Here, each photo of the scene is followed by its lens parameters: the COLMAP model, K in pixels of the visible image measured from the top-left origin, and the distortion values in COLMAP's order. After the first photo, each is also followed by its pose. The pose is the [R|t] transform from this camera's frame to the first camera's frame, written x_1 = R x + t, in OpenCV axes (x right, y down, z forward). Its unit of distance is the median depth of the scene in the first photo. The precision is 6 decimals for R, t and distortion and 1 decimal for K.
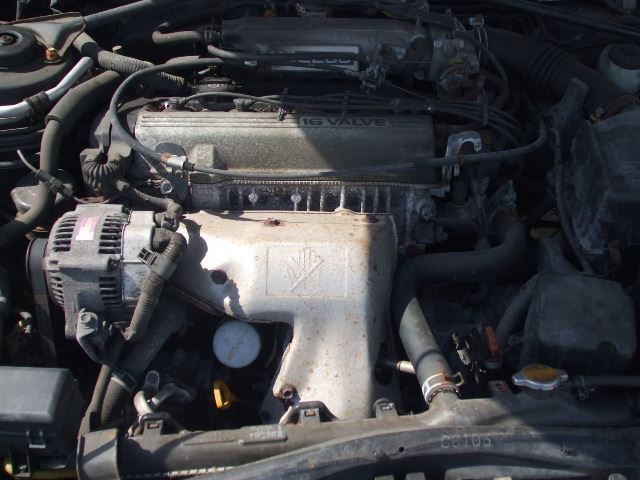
lens RADIAL K [[715.1, 0, 320.0], [0, 715.1, 240.0], [0, 0, 1]] dist [-0.103619, 0.041342]
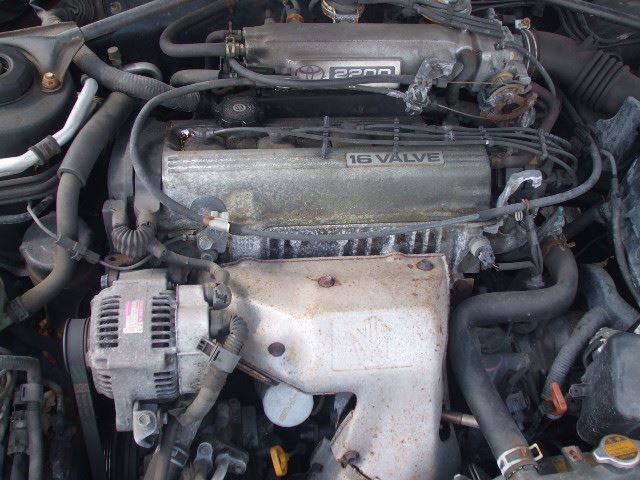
lens RADIAL K [[715.1, 0, 320.0], [0, 715.1, 240.0], [0, 0, 1]] dist [-0.103619, 0.041342]
pose [[0.994266, -0.040732, 0.098871, -0.157656], [0.022913, 0.984288, 0.175077, -0.228662], [-0.104449, -0.171808, 0.979578, 0.105648]]
